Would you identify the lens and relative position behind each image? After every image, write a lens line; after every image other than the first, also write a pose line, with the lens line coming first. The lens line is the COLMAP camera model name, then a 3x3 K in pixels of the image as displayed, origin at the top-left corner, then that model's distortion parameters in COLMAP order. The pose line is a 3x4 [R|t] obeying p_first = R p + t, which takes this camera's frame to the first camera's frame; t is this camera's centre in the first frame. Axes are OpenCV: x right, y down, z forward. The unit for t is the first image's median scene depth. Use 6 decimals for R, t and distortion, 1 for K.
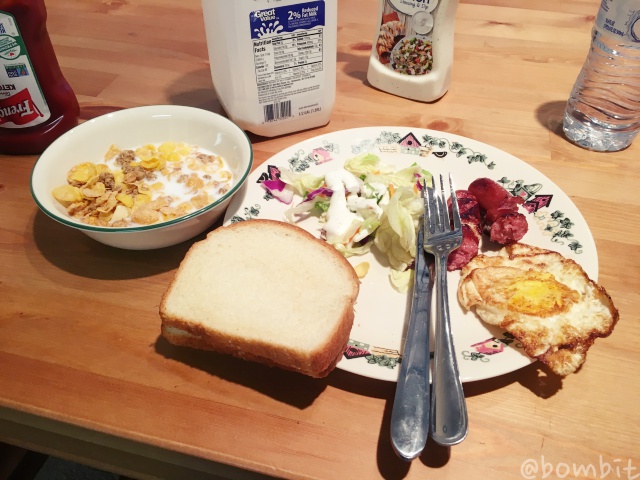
lens RADIAL K [[547.4, 0, 319.1], [0, 547.4, 239.9], [0, 0, 1]] dist [0.035922, -0.005344]
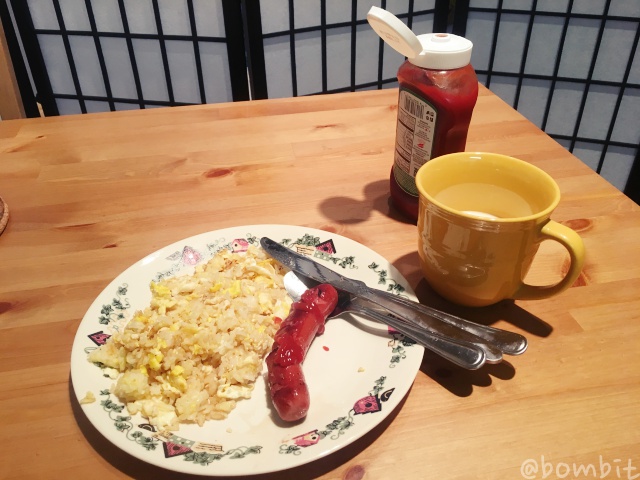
lens RADIAL K [[547.4, 0, 320.9], [0, 547.4, 239.1], [0, 0, 1]] dist [0.035922, -0.005344]
pose [[-0.987761, -0.072275, 0.138218, -0.102219], [0.120611, 0.207957, 0.970673, -0.983611], [-0.098899, 0.975464, -0.196695, 0.956121]]
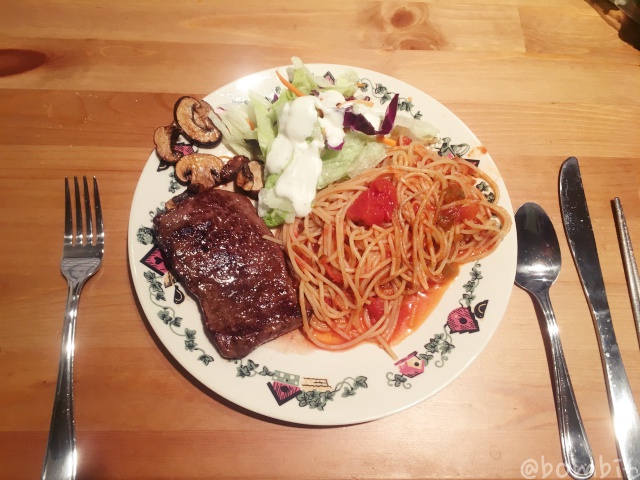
lens RADIAL K [[547.4, 0, 320.2], [0, 547.4, 240.7], [0, 0, 1]] dist [0.035922, -0.005344]
pose [[0.988111, -0.112674, 0.104602, 0.038915], [0.056119, 0.897753, 0.436910, -0.374369], [-0.143136, -0.425845, 0.893403, 0.135497]]
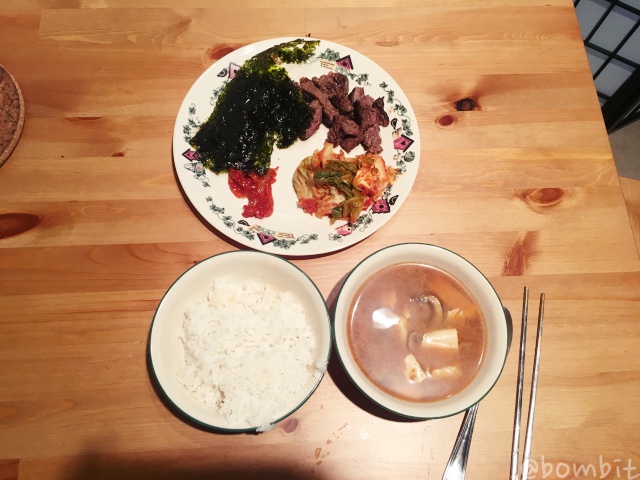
lens RADIAL K [[547.4, 0, 318.7], [0, 547.4, 240.2], [0, 0, 1]] dist [0.035922, -0.005344]
pose [[-0.993471, -0.114001, -0.004369, 0.068245], [0.041683, -0.398368, 0.916278, -1.352542], [-0.106197, 0.910114, 0.400519, 0.596674]]
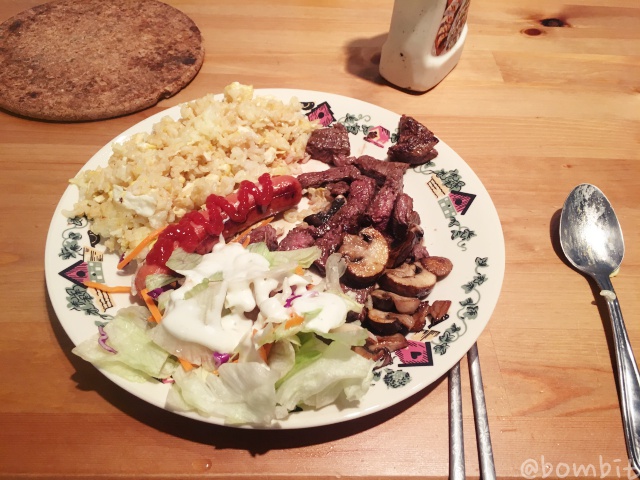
lens RADIAL K [[547.4, 0, 319.8], [0, 547.4, 240.6], [0, 0, 1]] dist [0.035922, -0.005344]
pose [[-0.529736, -0.645812, 0.549824, -0.322173], [0.553105, 0.228413, 0.801188, -0.589580], [-0.643004, 0.728529, 0.236203, 0.728353]]
